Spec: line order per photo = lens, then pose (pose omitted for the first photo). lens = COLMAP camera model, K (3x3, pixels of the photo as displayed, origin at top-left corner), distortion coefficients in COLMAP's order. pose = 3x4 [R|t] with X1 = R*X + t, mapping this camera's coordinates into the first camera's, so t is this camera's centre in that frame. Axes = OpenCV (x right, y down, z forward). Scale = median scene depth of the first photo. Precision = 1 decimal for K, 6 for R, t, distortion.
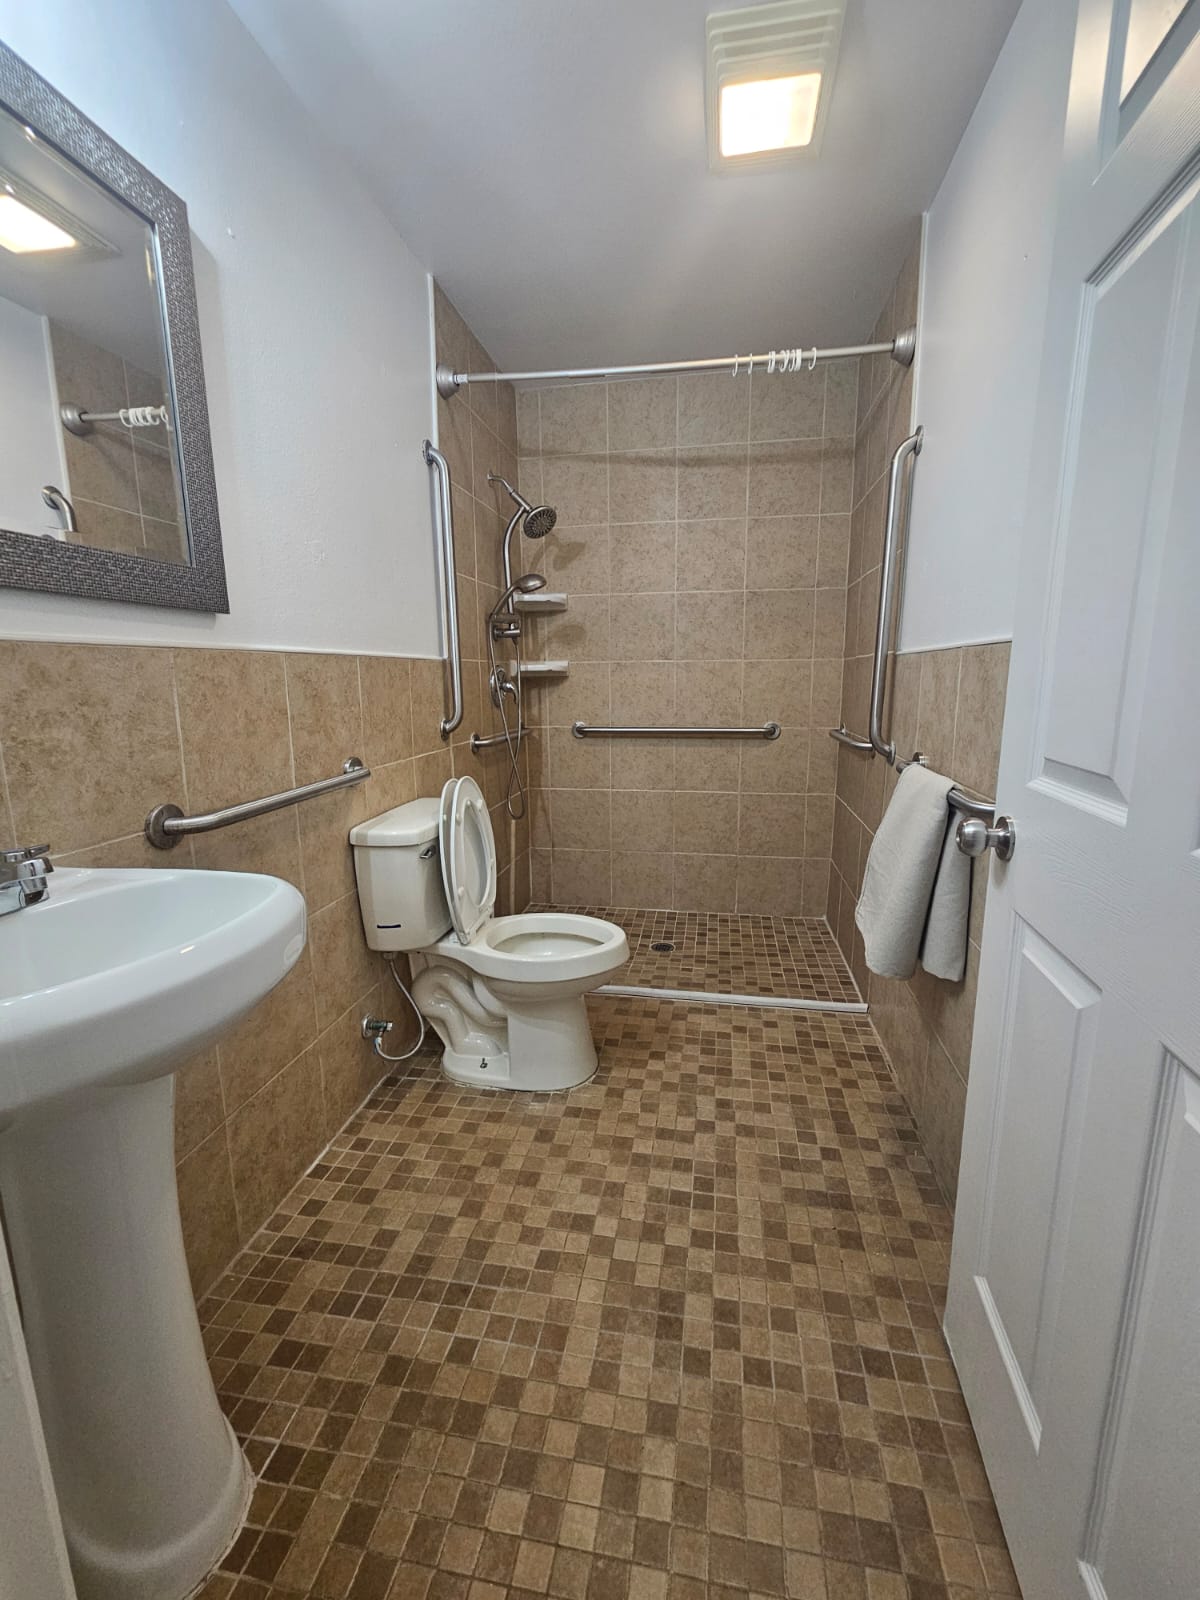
lens RADIAL K [[661.9, 0, 604.4], [0, 661.9, 791.4], [0, 0, 1]] dist [-0.000049, -0.000901]
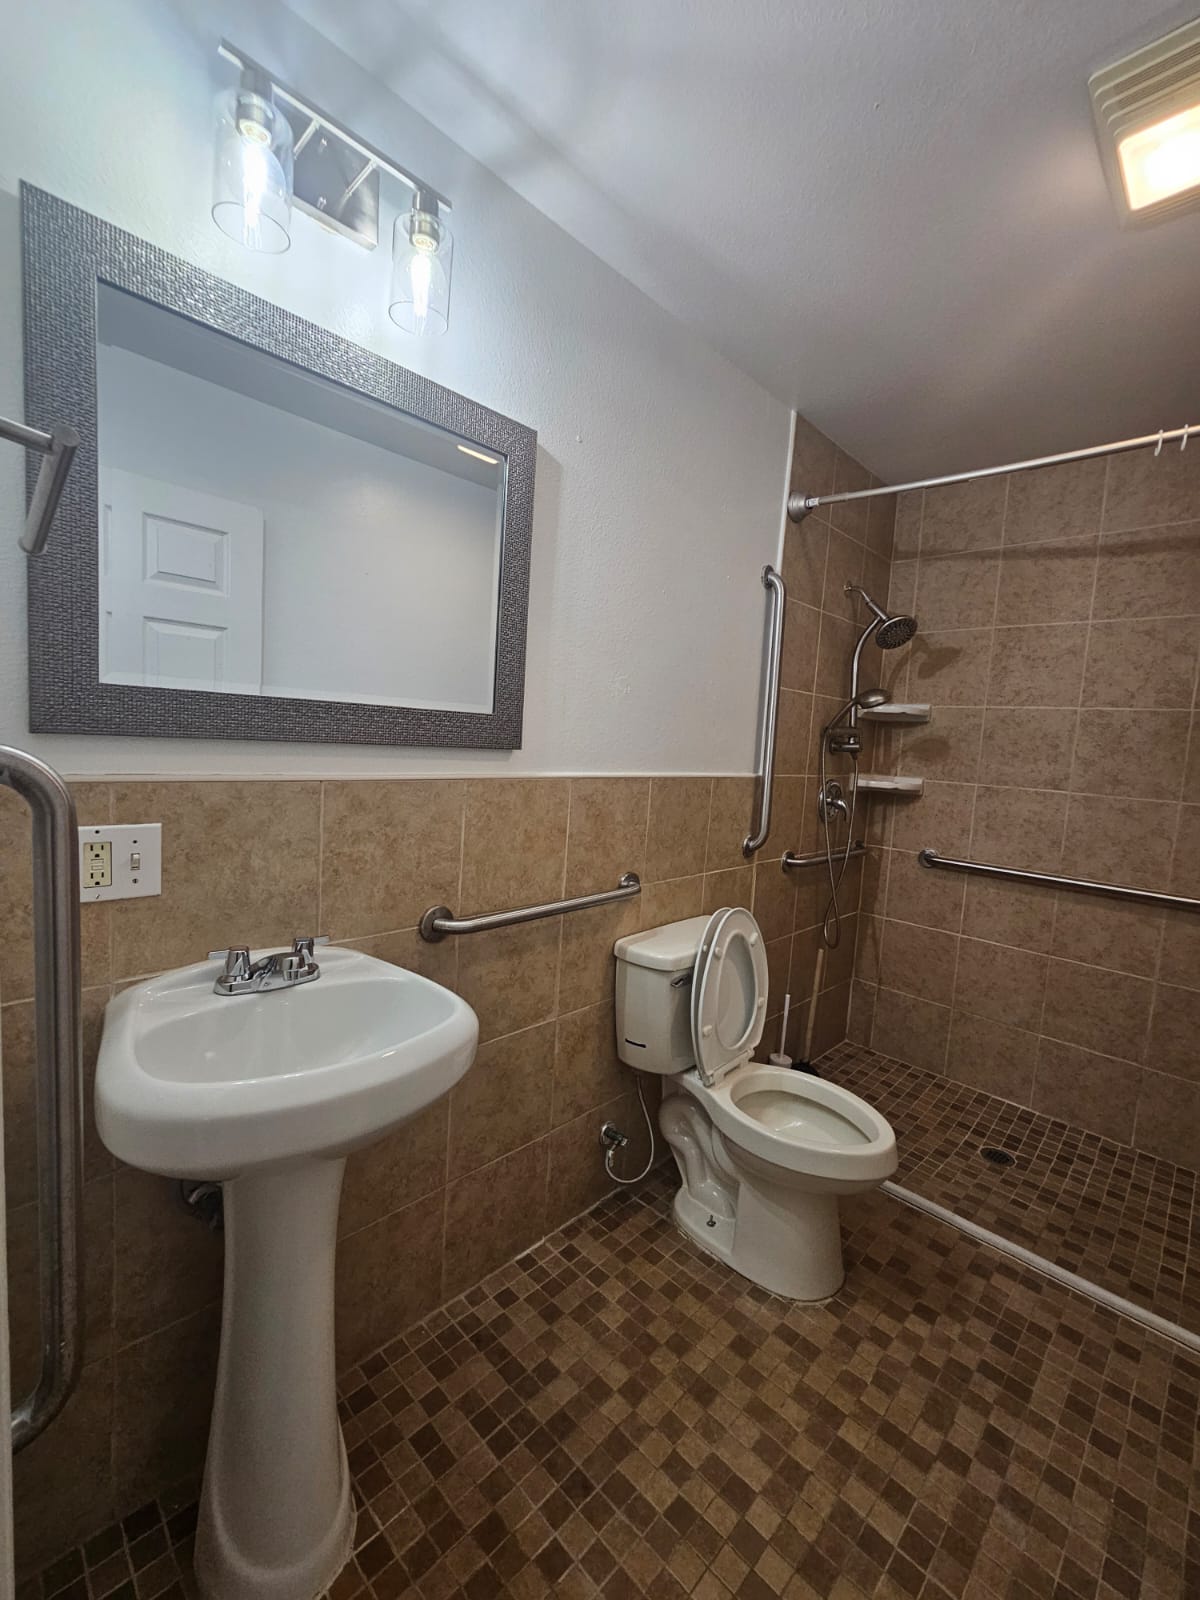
lens RADIAL K [[661.9, 0, 604.4], [0, 661.9, 791.4], [0, 0, 1]] dist [-0.000049, -0.000901]
pose [[0.824234, 0.106563, -0.556132, 0.150481], [-0.165451, 0.984595, -0.056550, -0.105596], [0.541539, 0.138623, 0.829168, 0.079169]]
